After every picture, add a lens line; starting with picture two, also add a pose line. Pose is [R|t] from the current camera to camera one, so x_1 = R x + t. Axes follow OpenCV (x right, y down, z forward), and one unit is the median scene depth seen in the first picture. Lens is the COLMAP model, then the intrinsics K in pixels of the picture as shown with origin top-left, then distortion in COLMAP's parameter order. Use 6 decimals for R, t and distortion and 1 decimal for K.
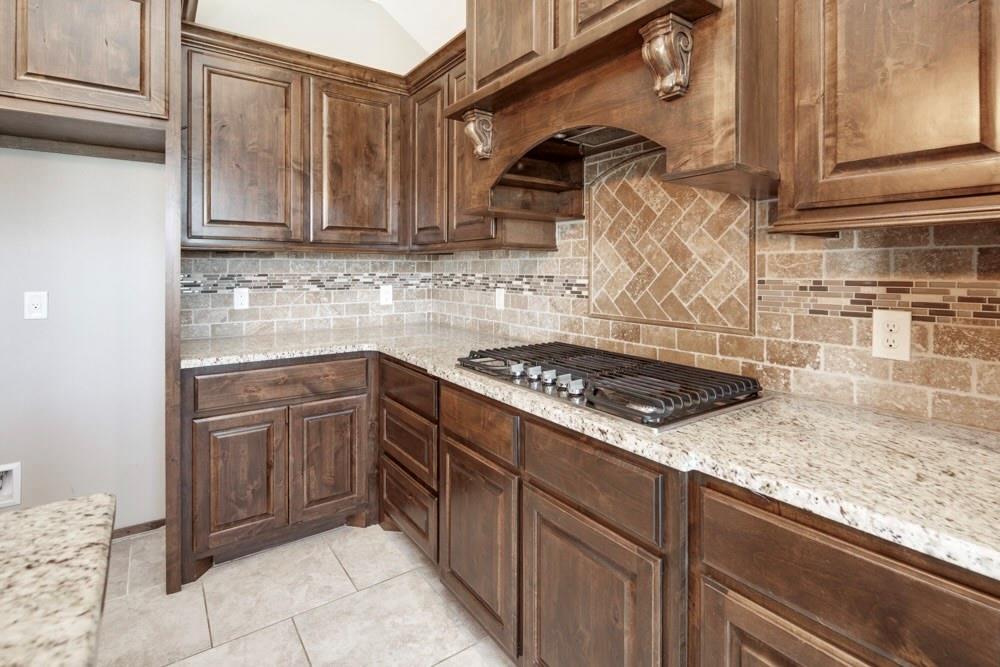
lens RADIAL K [[486.6, 0, 502.5], [0, 486.6, 266.8], [0, 0, 1]] dist [0.000129, -0.000729]
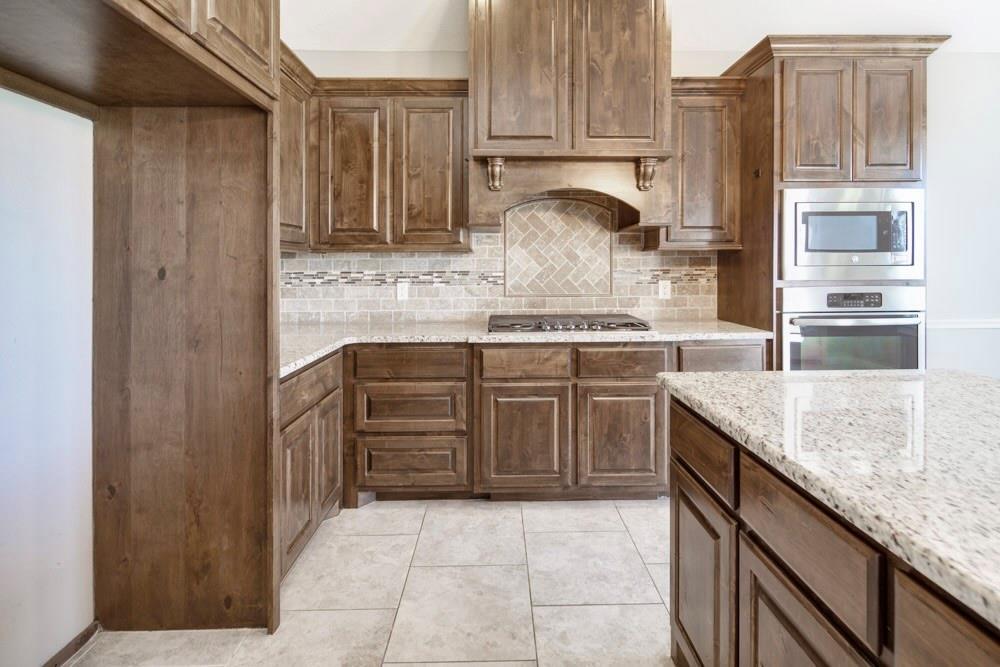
lens RADIAL K [[486.6, 0, 502.5], [0, 486.6, 266.8], [0, 0, 1]] dist [0.000129, -0.000729]
pose [[0.569969, -0.007111, 0.821635, -1.134414], [0.004519, 0.999975, 0.005519, -0.000867], [-0.821654, 0.000567, 0.569987, 0.140534]]
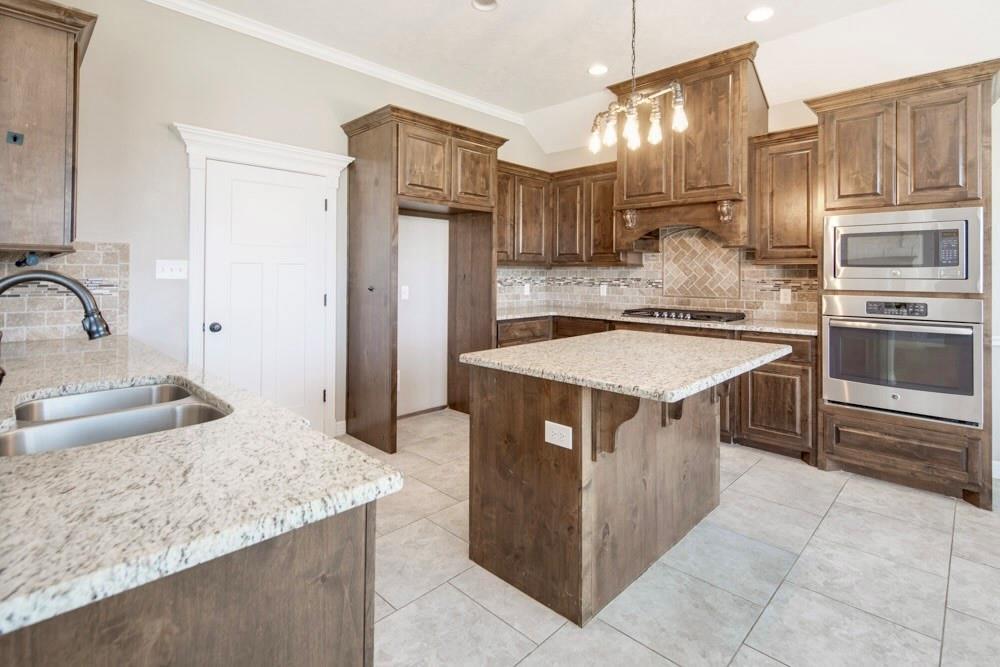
lens RADIAL K [[484.5, 0, 502.9], [0, 484.5, 270.9], [0, 0, 1]] dist [0.006578, -0.000540]
pose [[0.984961, 0.003999, 0.172729, -0.981232], [-0.003758, 0.999991, -0.001722, -0.009461], [-0.172735, 0.001047, 0.984968, -1.129392]]
